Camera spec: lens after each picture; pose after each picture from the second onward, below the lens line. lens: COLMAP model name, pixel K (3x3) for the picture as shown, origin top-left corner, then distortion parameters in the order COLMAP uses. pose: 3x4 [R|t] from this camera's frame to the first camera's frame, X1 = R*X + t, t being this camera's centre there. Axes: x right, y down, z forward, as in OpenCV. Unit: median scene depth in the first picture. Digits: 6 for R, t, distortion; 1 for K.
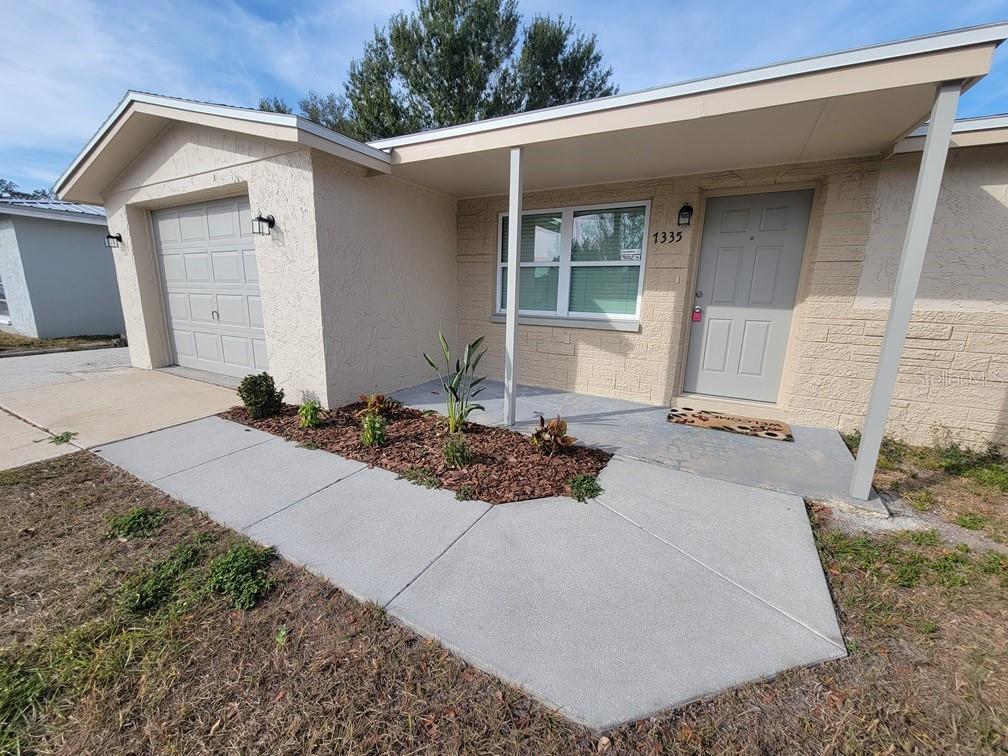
lens RADIAL K [[411.0, 0, 499.7], [0, 411.0, 384.5], [0, 0, 1]] dist [-0.000212, -0.000026]
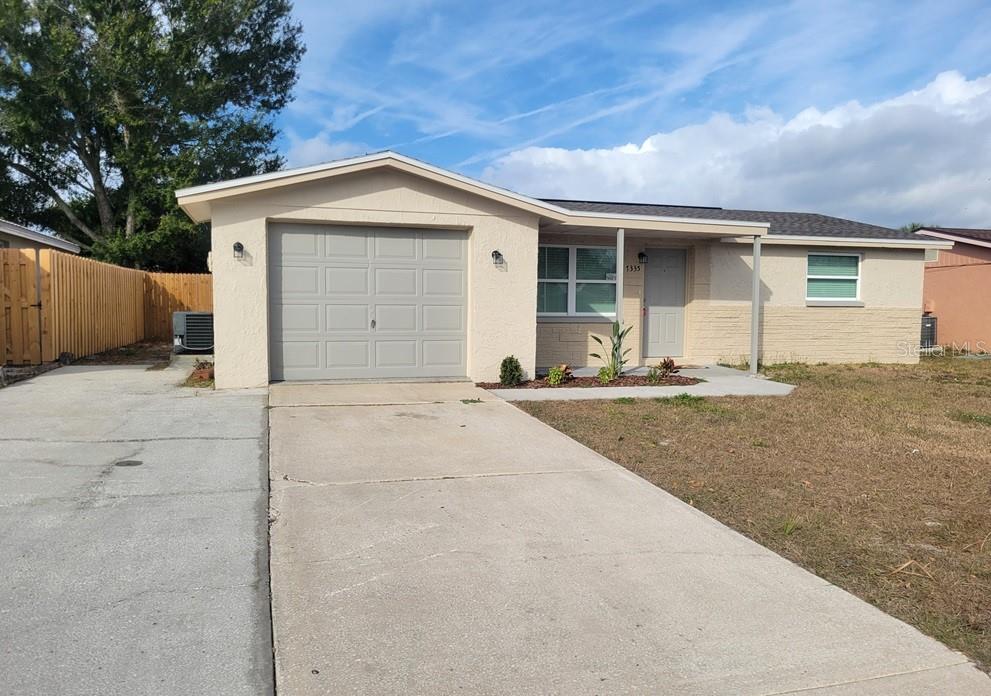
lens RADIAL K [[793.6, 0, 495.5], [0, 793.6, 348.0], [0, 0, 1]] dist [0.060983, 0.002571]
pose [[0.671871, -0.055488, 0.738586, -2.662454], [0.167881, 0.982645, -0.078893, 0.154975], [-0.721391, 0.177001, 0.669527, -0.842450]]
